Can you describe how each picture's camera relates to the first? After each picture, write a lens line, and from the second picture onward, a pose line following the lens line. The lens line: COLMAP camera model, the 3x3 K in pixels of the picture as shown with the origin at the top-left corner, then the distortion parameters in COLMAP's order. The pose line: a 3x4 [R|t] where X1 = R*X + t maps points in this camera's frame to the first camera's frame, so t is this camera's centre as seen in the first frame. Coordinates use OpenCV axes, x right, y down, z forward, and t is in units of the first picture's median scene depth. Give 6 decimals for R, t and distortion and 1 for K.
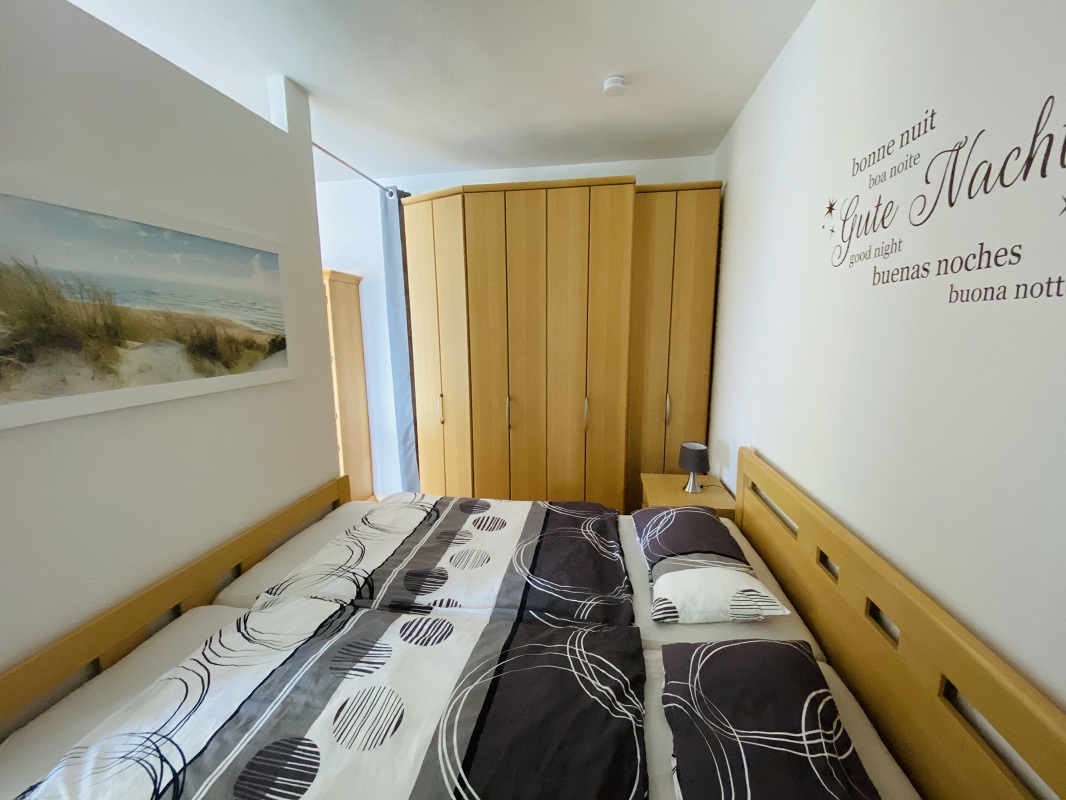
lens RADIAL K [[432.3, 0, 534.1], [0, 432.3, 395.7], [0, 0, 1]] dist [0.024223, -0.022342]
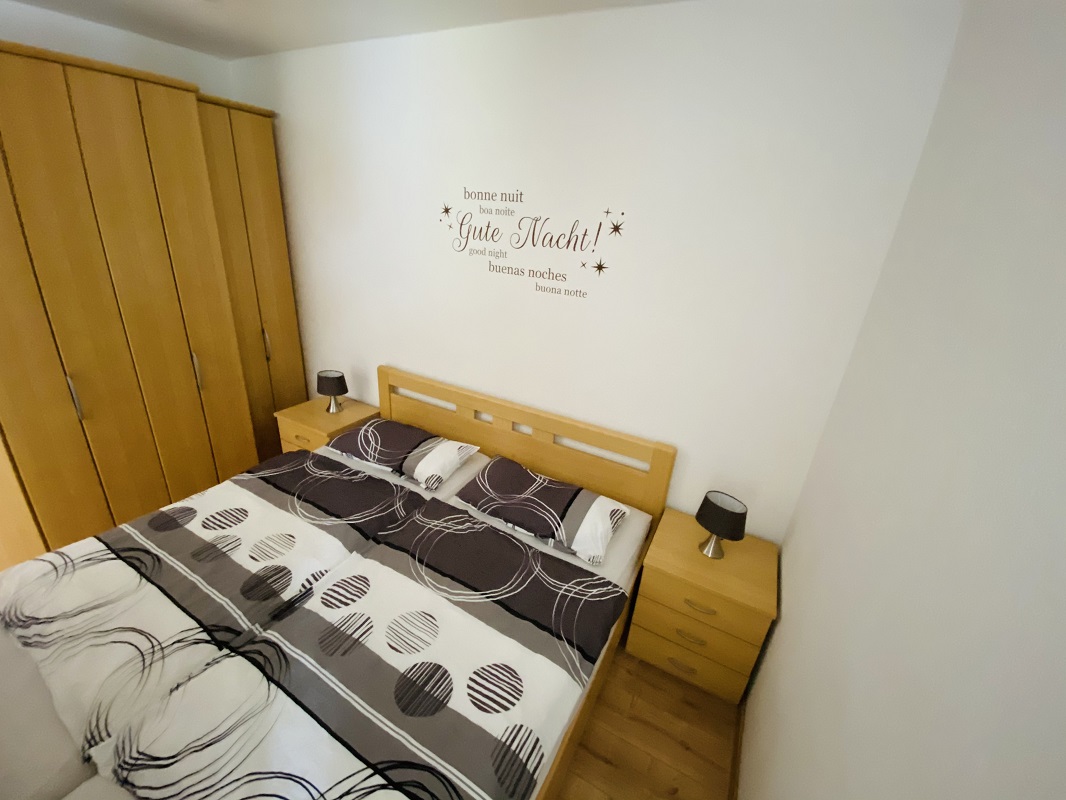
lens RADIAL K [[430.7, 0, 530.9], [0, 430.7, 401.0], [0, 0, 1]] dist [0.022261, -0.022182]
pose [[0.330031, -0.325488, 0.886080, -0.944608], [0.064147, 0.944237, 0.322958, -0.292336], [-0.941788, -0.049747, 0.332506, 0.161606]]
